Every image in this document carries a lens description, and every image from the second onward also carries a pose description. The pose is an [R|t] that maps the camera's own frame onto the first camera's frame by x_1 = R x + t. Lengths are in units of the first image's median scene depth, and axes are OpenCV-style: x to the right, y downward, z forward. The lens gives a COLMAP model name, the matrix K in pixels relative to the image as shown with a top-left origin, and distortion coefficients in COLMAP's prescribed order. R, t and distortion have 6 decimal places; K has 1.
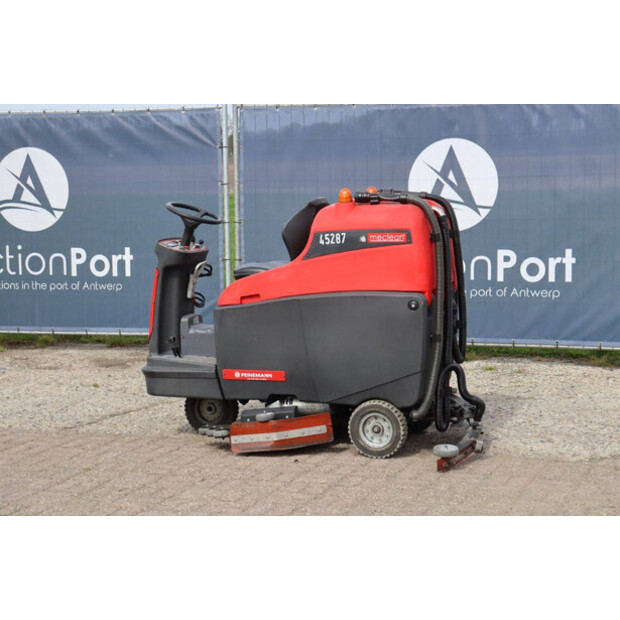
lens RADIAL K [[1355.5, 0, 308.8], [0, 1355.5, 309.4], [0, 0, 1]] dist [0.424305, 0.000000]
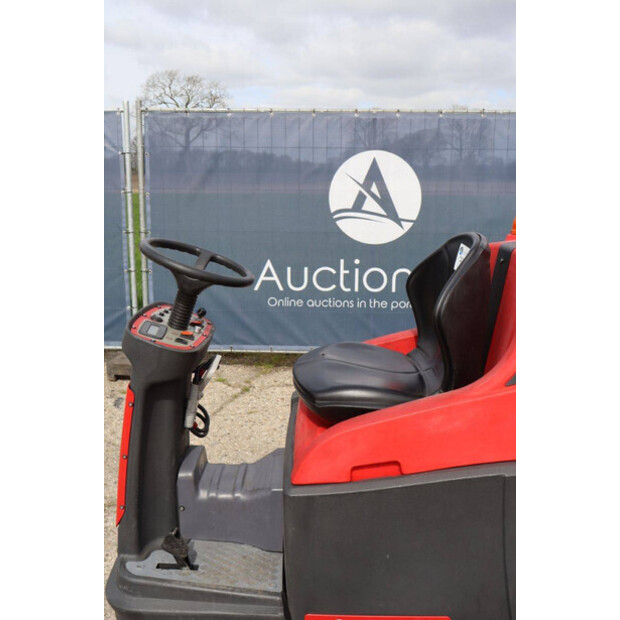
lens RADIAL K [[612.1, 0, 303.7], [0, 612.1, 310.7], [0, 0, 1]] dist [-0.082830, 0.000000]
pose [[0.946862, -0.044733, 0.318515, -0.125120], [0.010783, 0.994140, 0.107564, -0.080327], [-0.321460, -0.098414, 0.941795, 0.824521]]
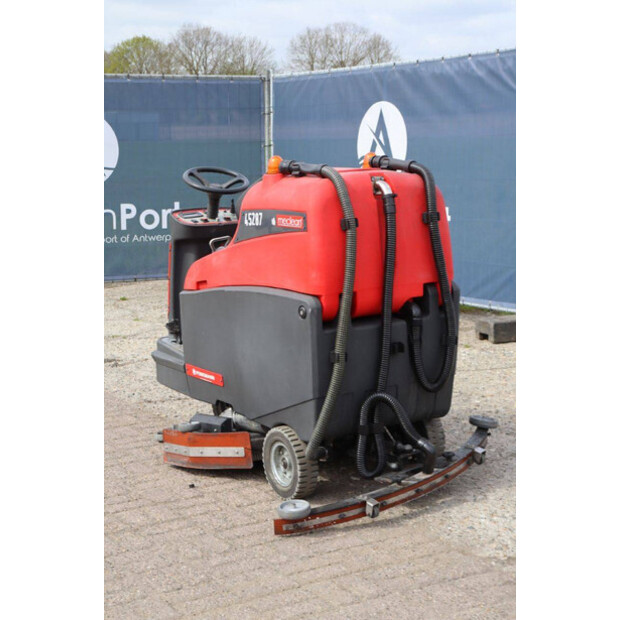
lens RADIAL K [[1213.6, 0, 308.7], [0, 1213.6, 312.0], [0, 0, 1]] dist [0.349501, 0.000000]
pose [[0.783909, 0.091960, -0.614027, 0.475018], [-0.054461, 0.995343, 0.079540, -0.054895], [0.618482, -0.028911, 0.785267, 0.442861]]
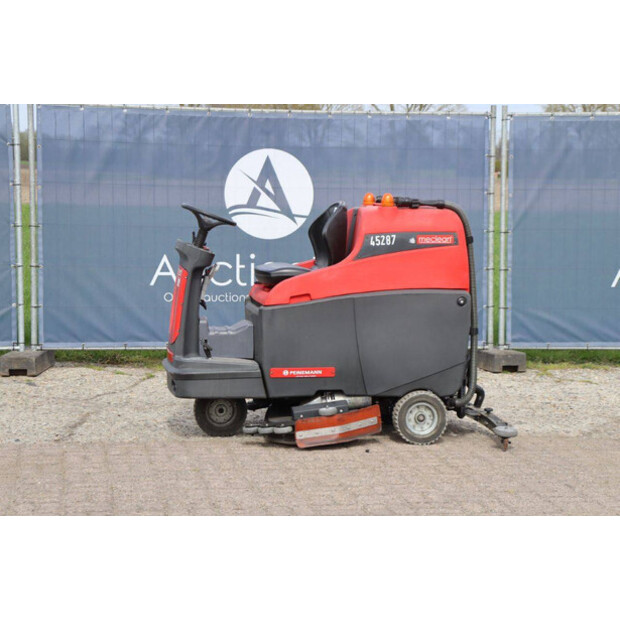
lens RADIAL K [[1476.9, 0, 313.1], [0, 1476.9, 308.9], [0, 0, 1]] dist [0.437819, 0.000000]
pose [[0.868277, -0.012839, 0.495913, -0.588013], [0.022159, 0.999671, -0.012916, 0.014853], [-0.495584, 0.022204, 0.868276, 0.022840]]
